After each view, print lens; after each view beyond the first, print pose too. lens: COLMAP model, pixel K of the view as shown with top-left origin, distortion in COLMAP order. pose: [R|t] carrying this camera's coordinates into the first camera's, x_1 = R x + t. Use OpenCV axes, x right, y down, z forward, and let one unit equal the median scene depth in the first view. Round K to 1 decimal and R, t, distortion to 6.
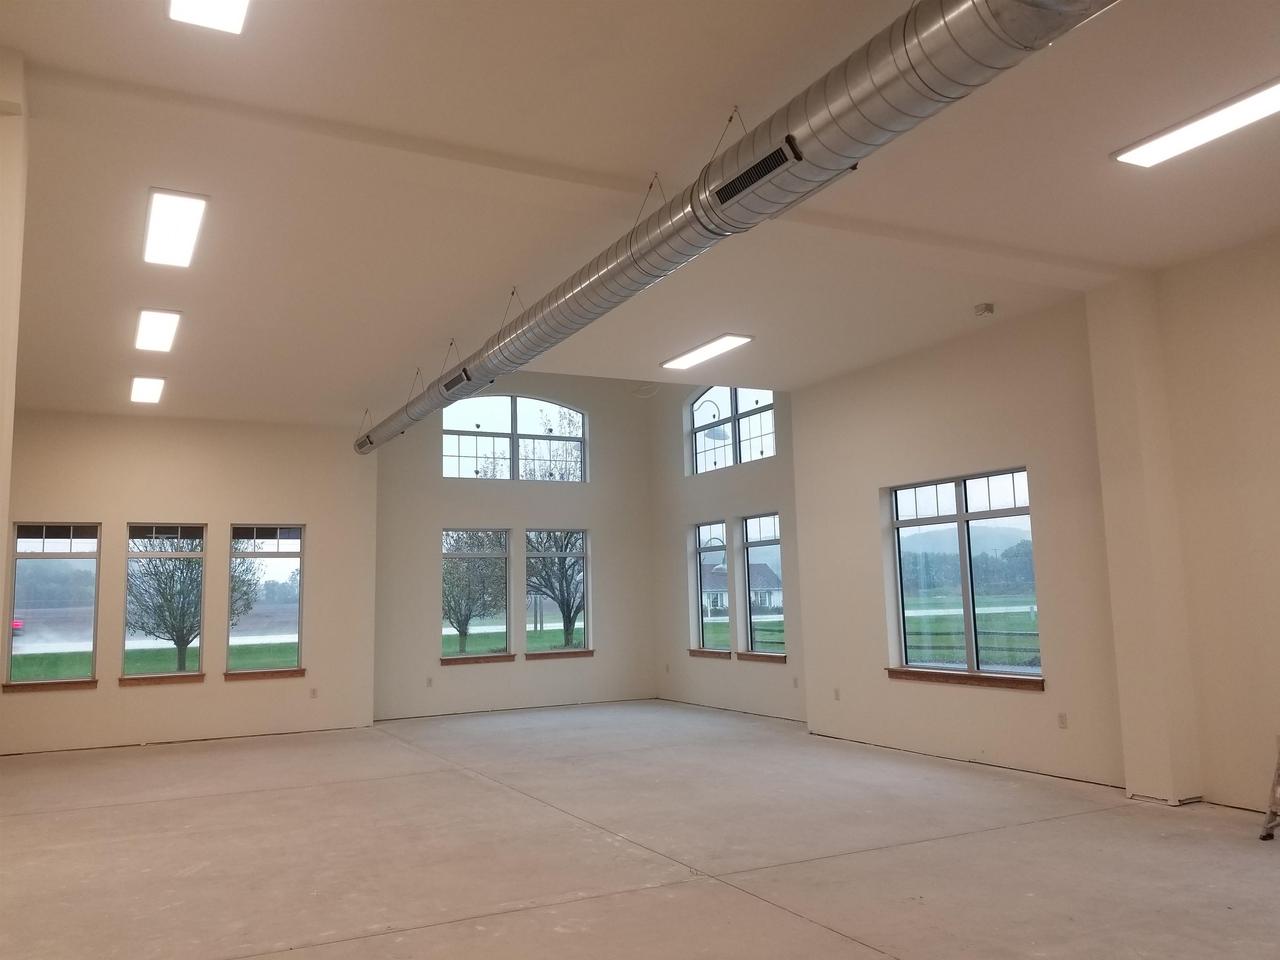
lens RADIAL K [[965.7, 0, 624.8], [0, 965.7, 473.4], [0, 0, 1]] dist [0.126680, -0.228100]
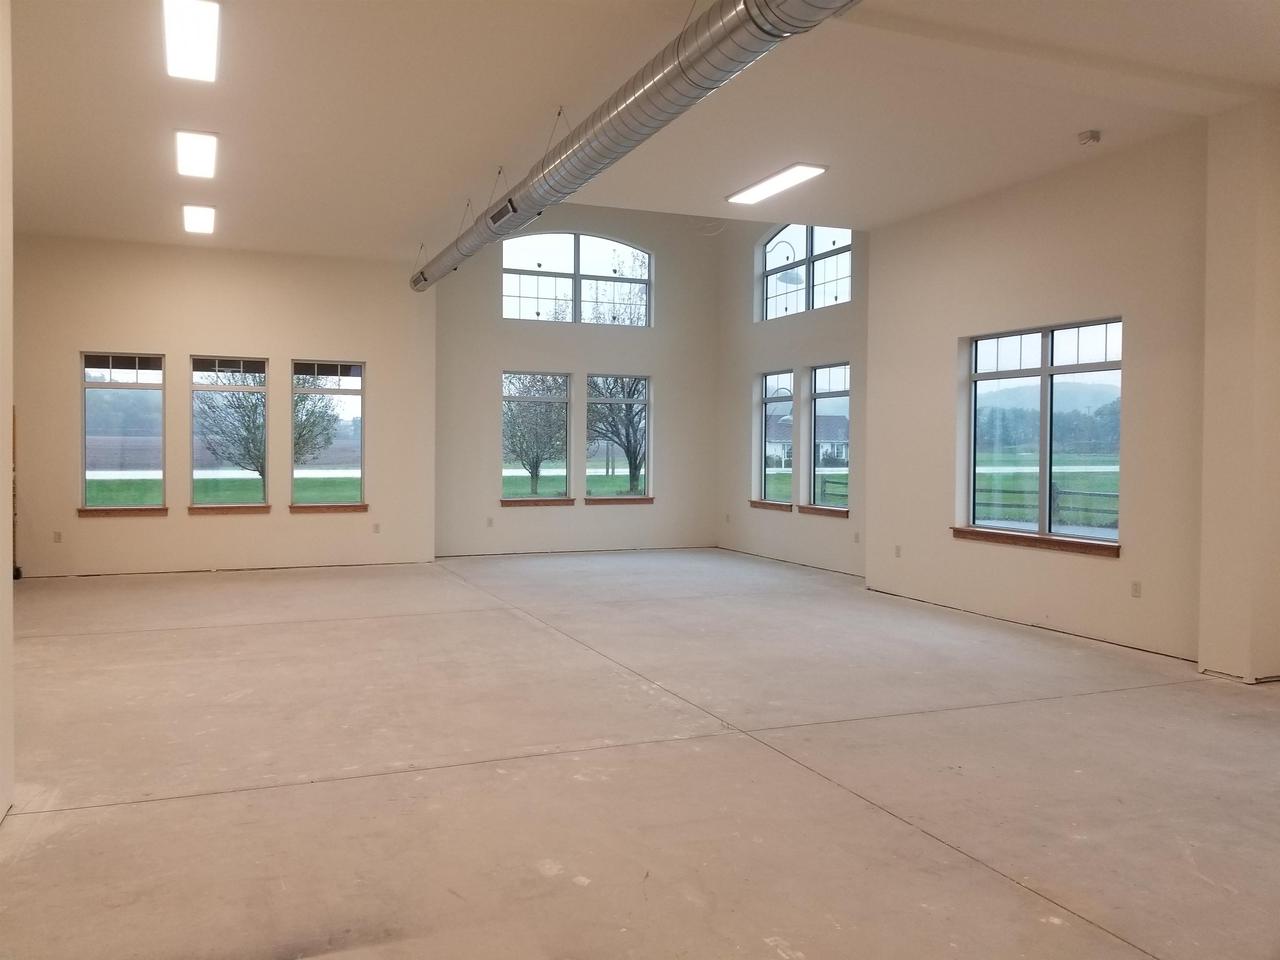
lens RADIAL K [[970.3, 0, 621.2], [0, 970.3, 454.0], [0, 0, 1]] dist [0.107981, -0.184852]
pose [[0.996226, 0.032273, -0.080578, 0.015163], [-0.020918, 0.990215, 0.137972, 0.001910], [0.084242, -0.135765, 0.987153, 0.025524]]
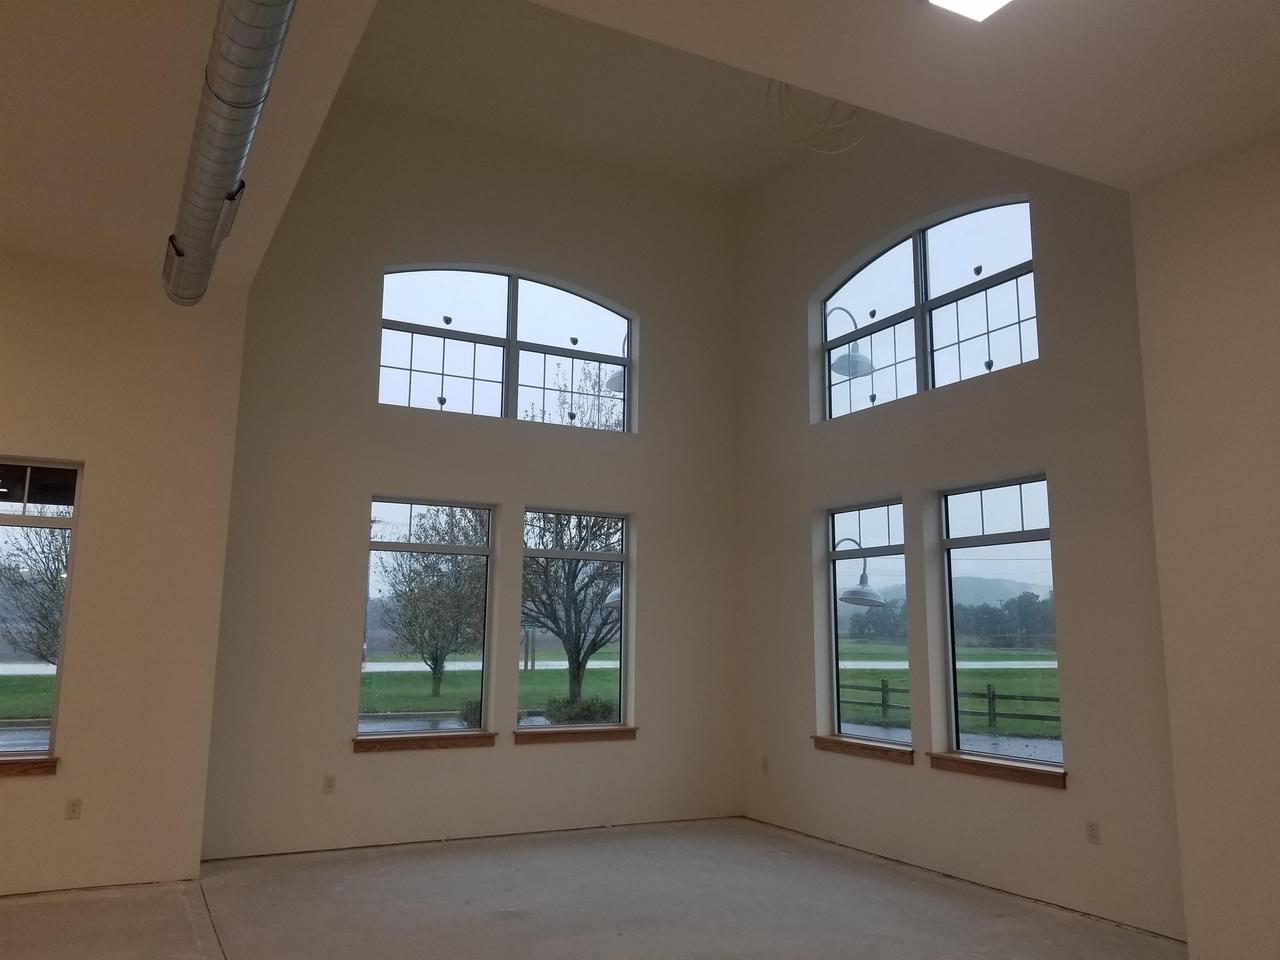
lens RADIAL K [[994.0, 0, 633.5], [0, 994.0, 459.1], [0, 0, 1]] dist [0.076623, -0.080830]
pose [[0.999198, 0.039138, 0.008431, -0.049842], [-0.038698, 0.998135, -0.047222, 0.060943], [-0.010264, 0.046858, 0.998849, 0.465409]]
